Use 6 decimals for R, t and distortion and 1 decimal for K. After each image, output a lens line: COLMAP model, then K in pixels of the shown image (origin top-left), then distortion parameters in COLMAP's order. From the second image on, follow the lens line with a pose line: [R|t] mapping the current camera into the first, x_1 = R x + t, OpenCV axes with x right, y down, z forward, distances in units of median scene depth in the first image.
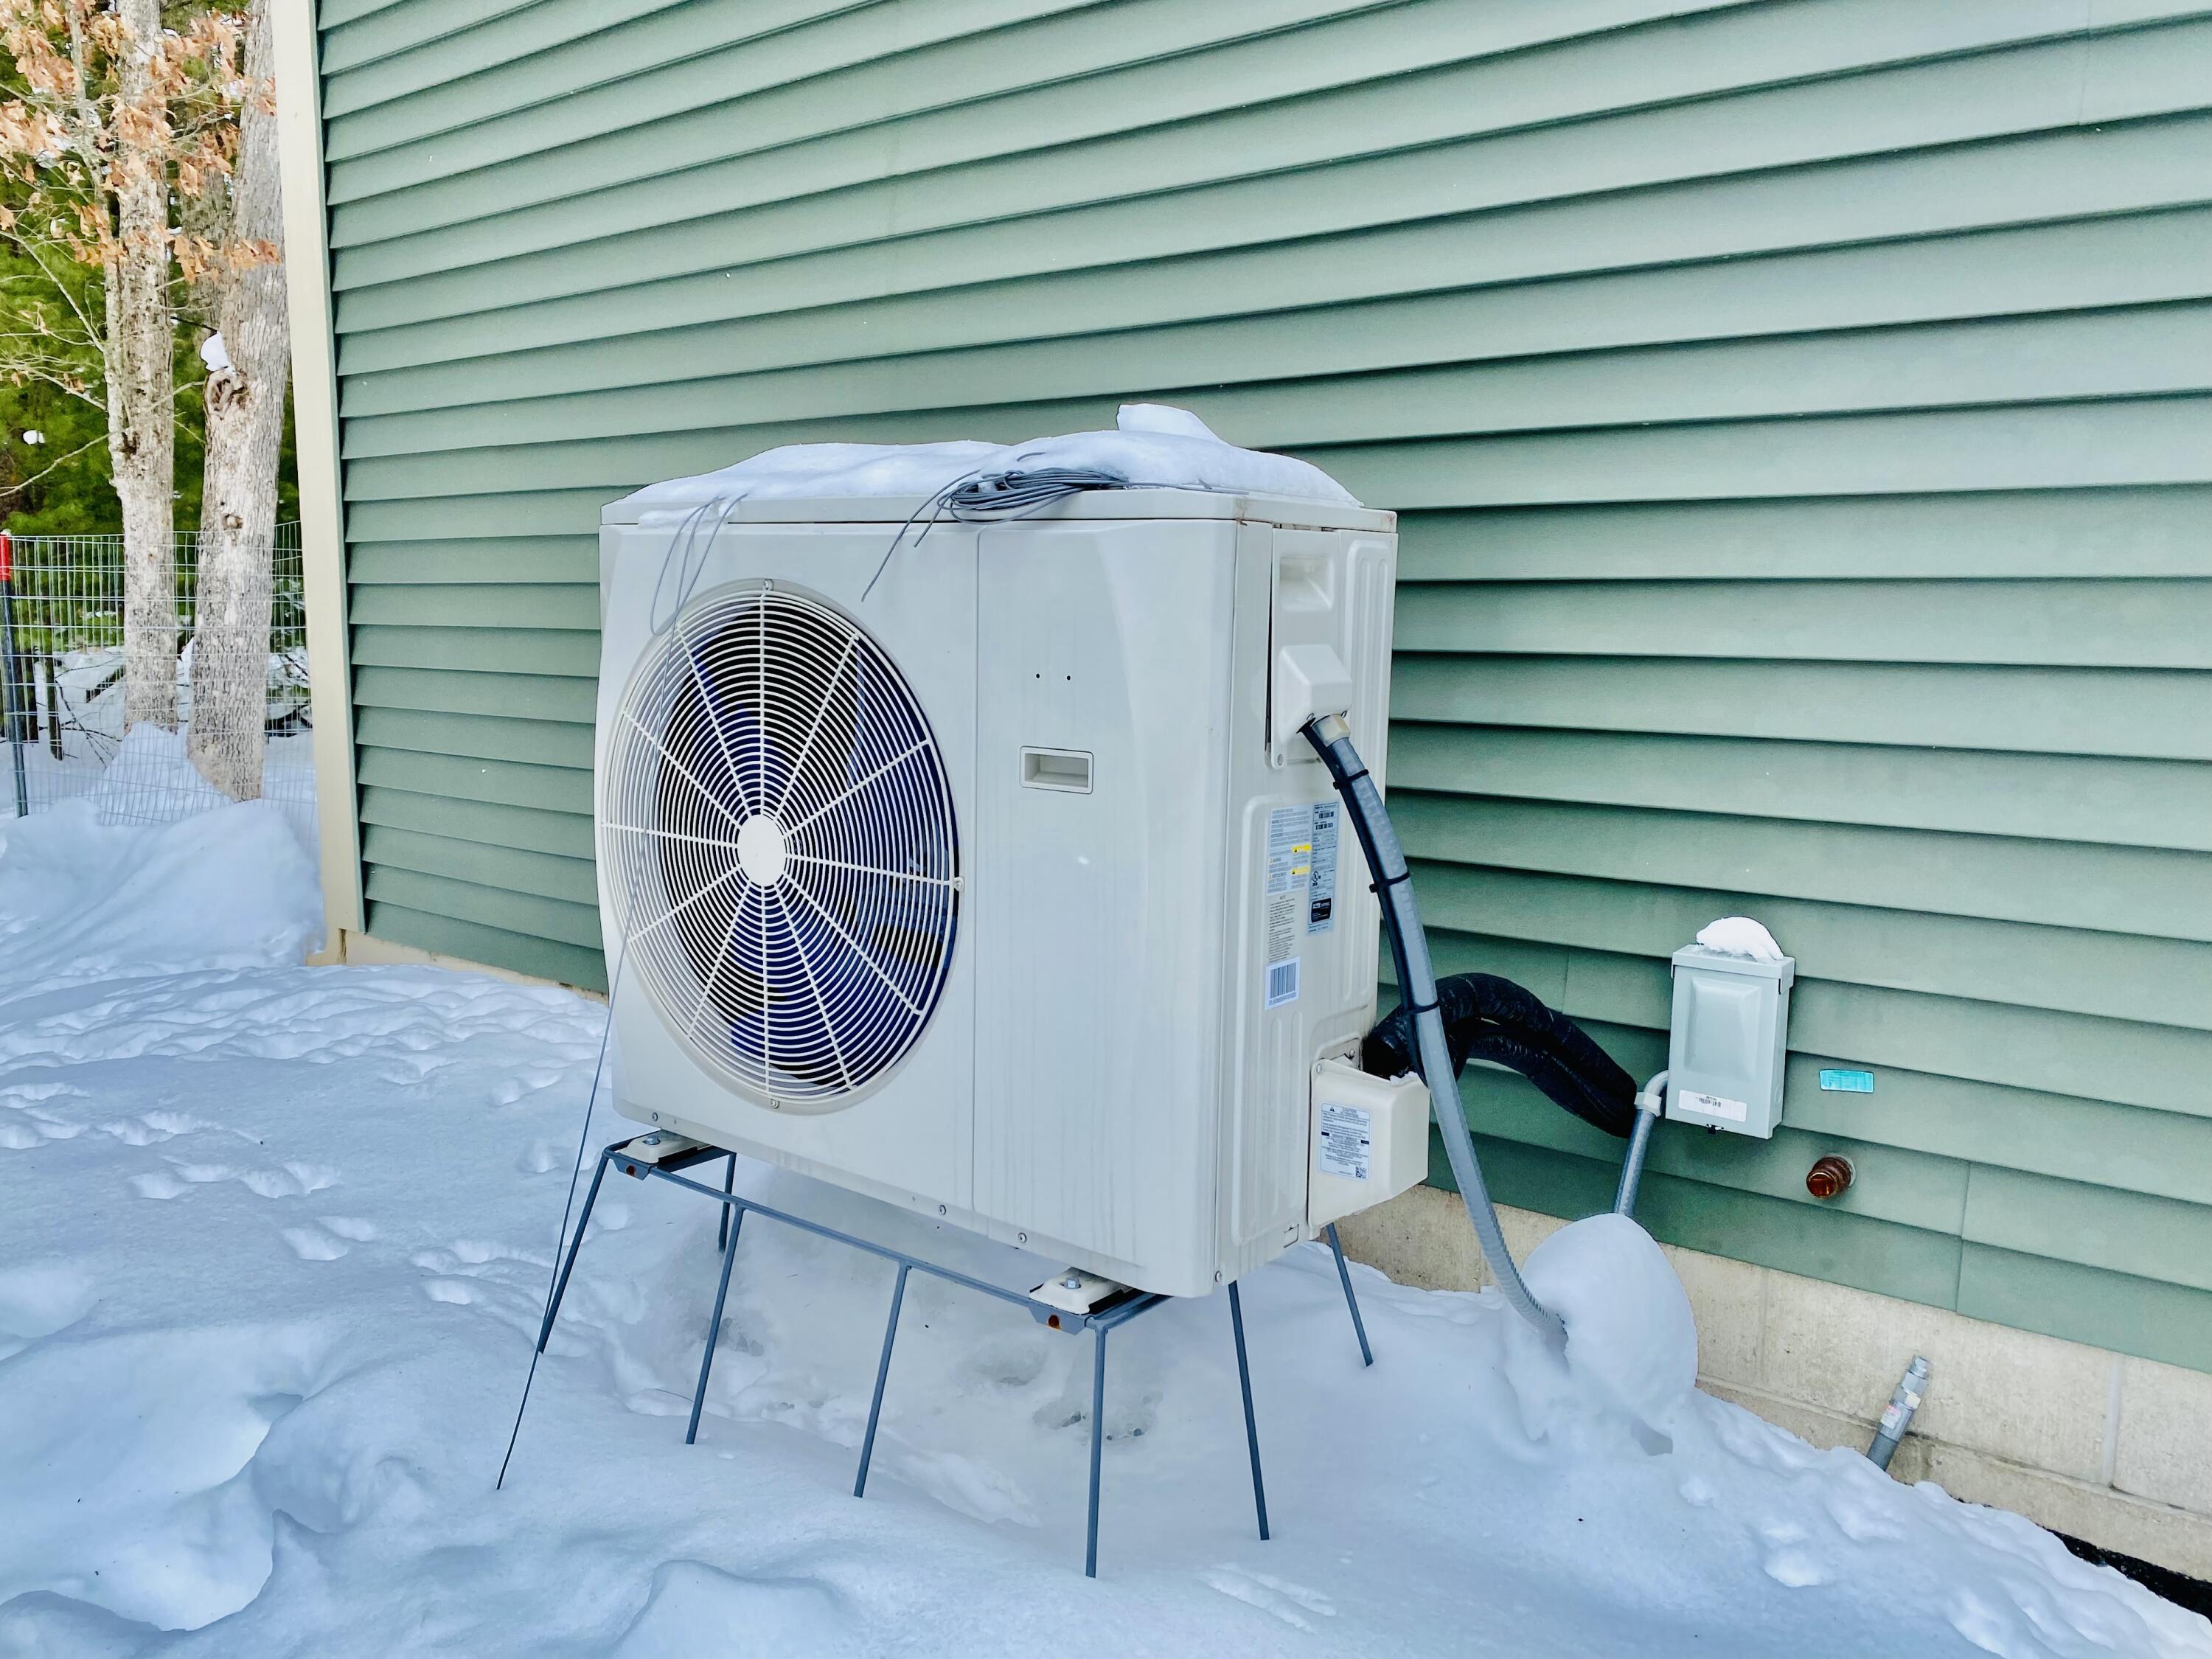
lens RADIAL K [[1688.2, 0, 1106.0], [0, 1688.2, 829.5], [0, 0, 1]] dist [-0.004904, 0.001208]
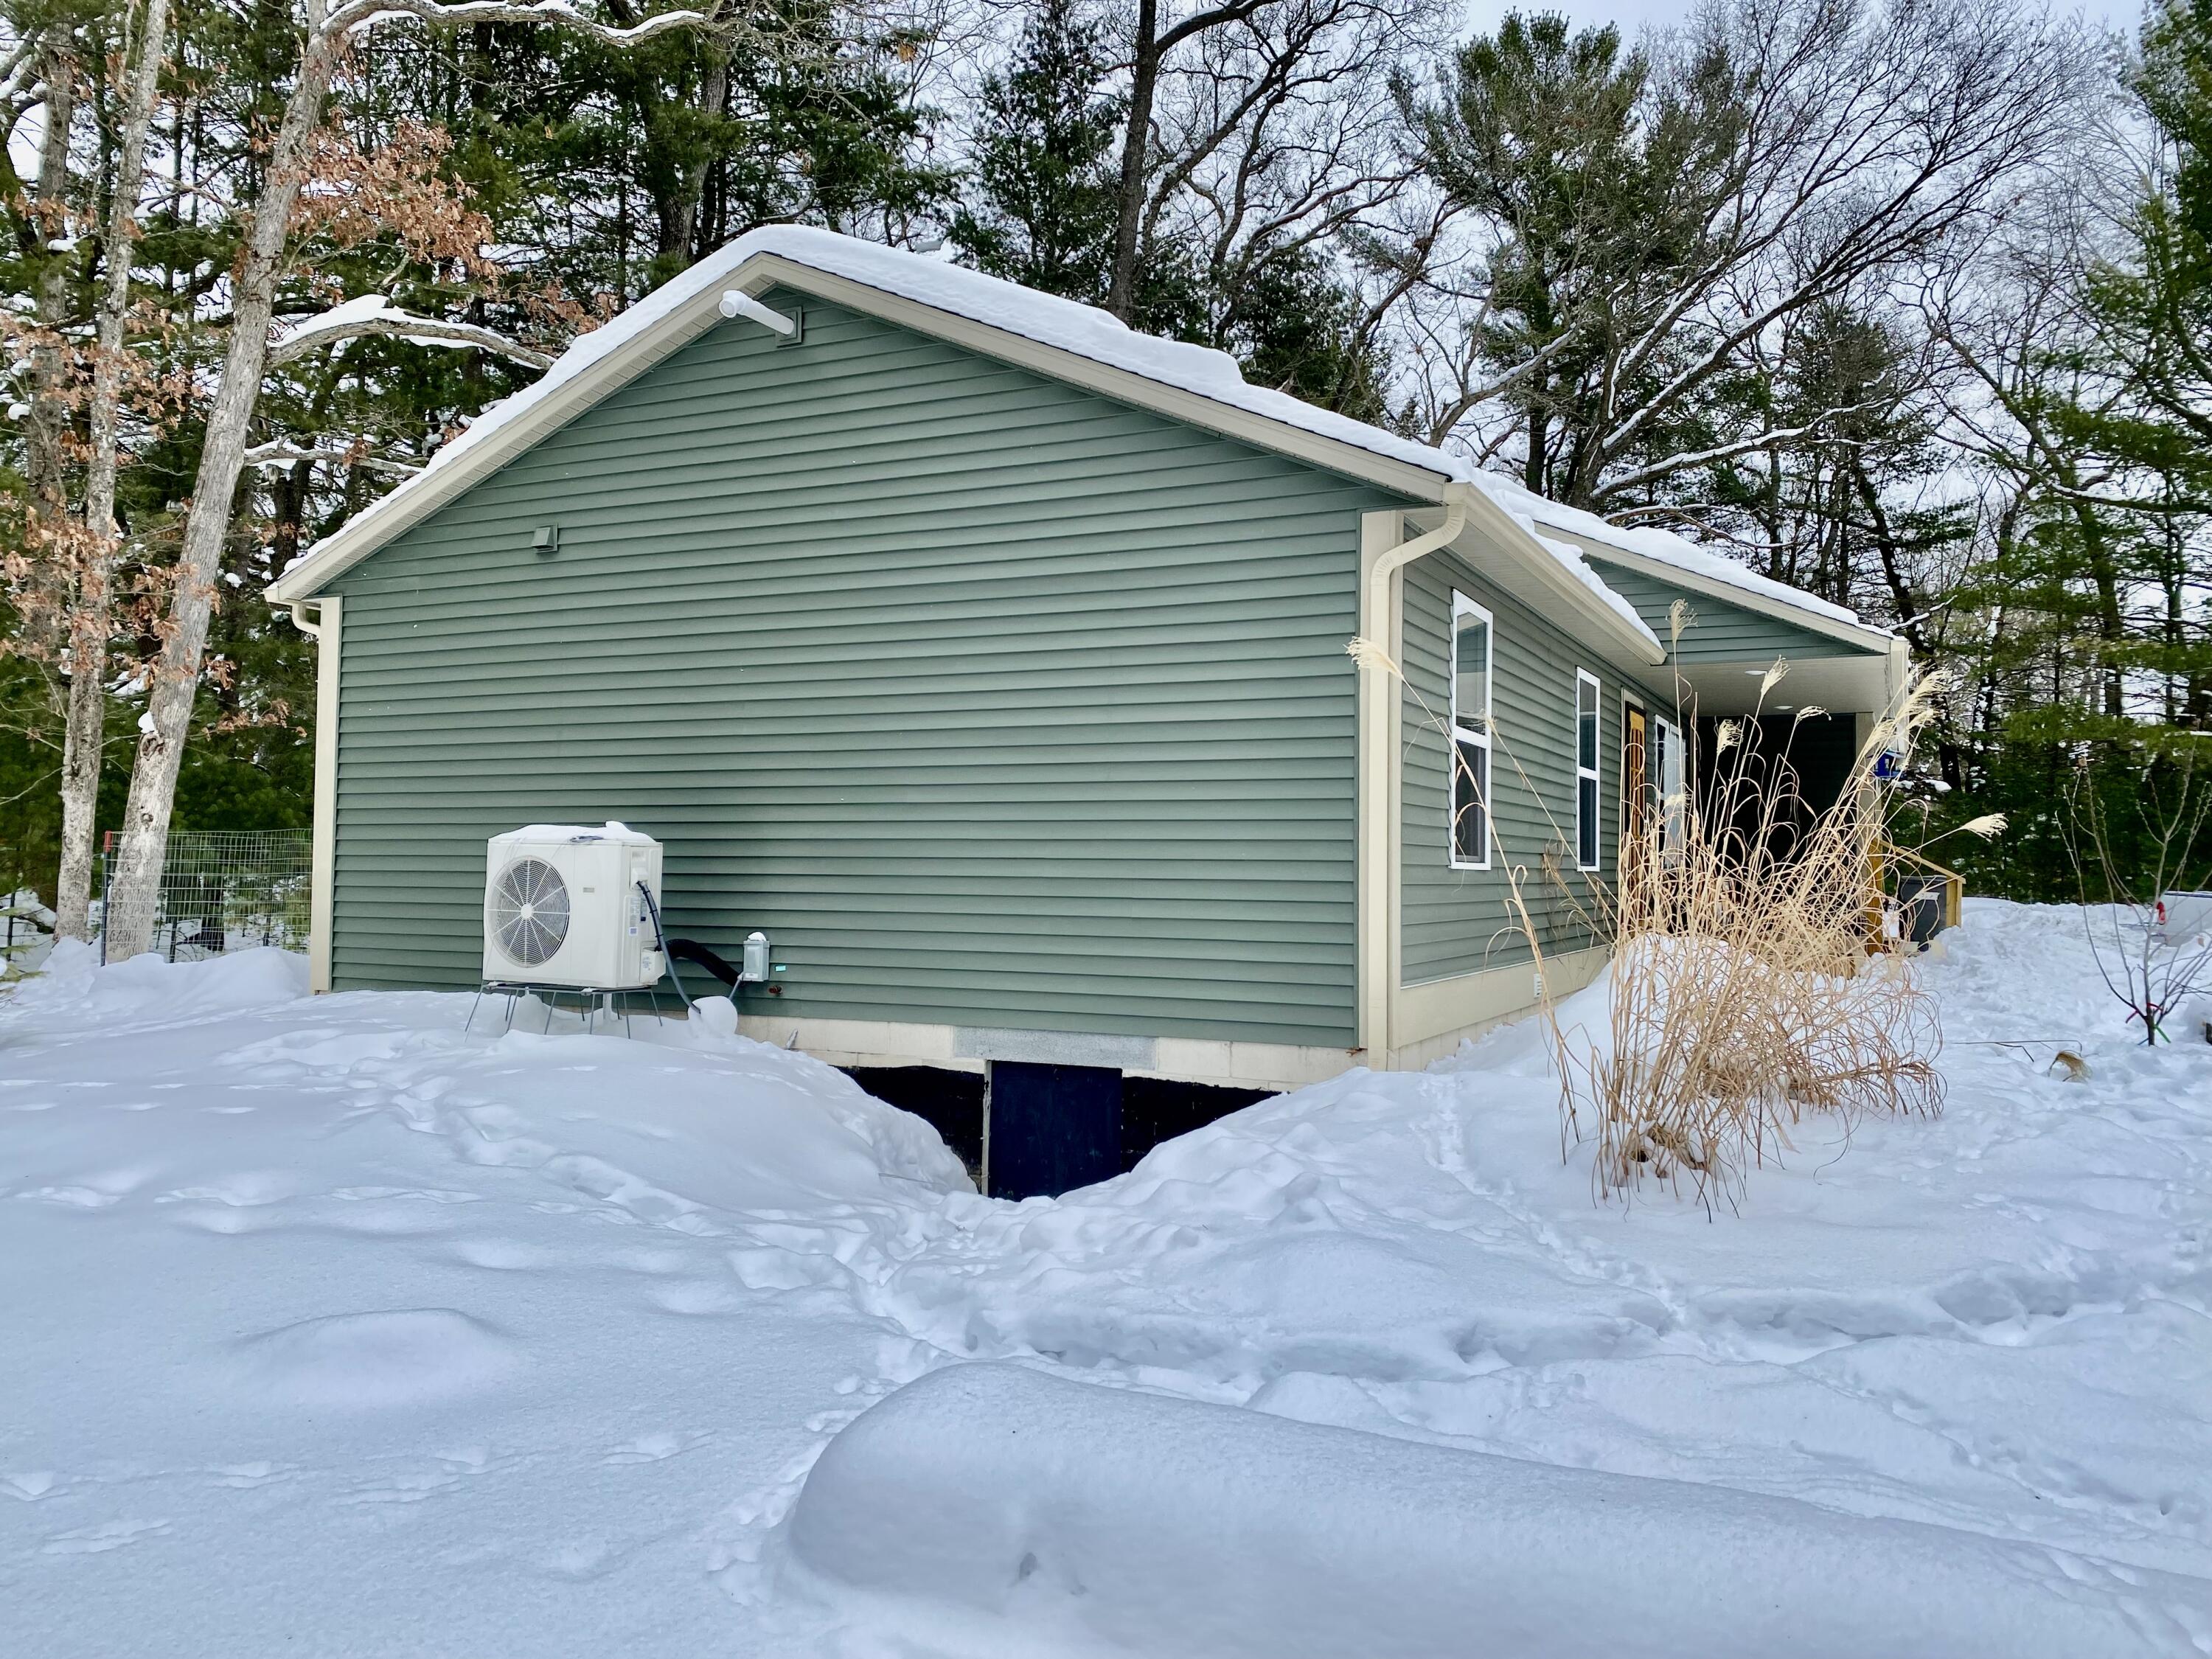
lens RADIAL K [[1688.2, 0, 1106.0], [0, 1688.2, 829.5], [0, 0, 1]] dist [-0.004904, 0.001208]
pose [[0.978933, 0.007286, 0.204053, 0.360407], [0.025293, 0.987339, -0.156598, 0.488110], [-0.202611, 0.158460, 0.966354, -3.393661]]
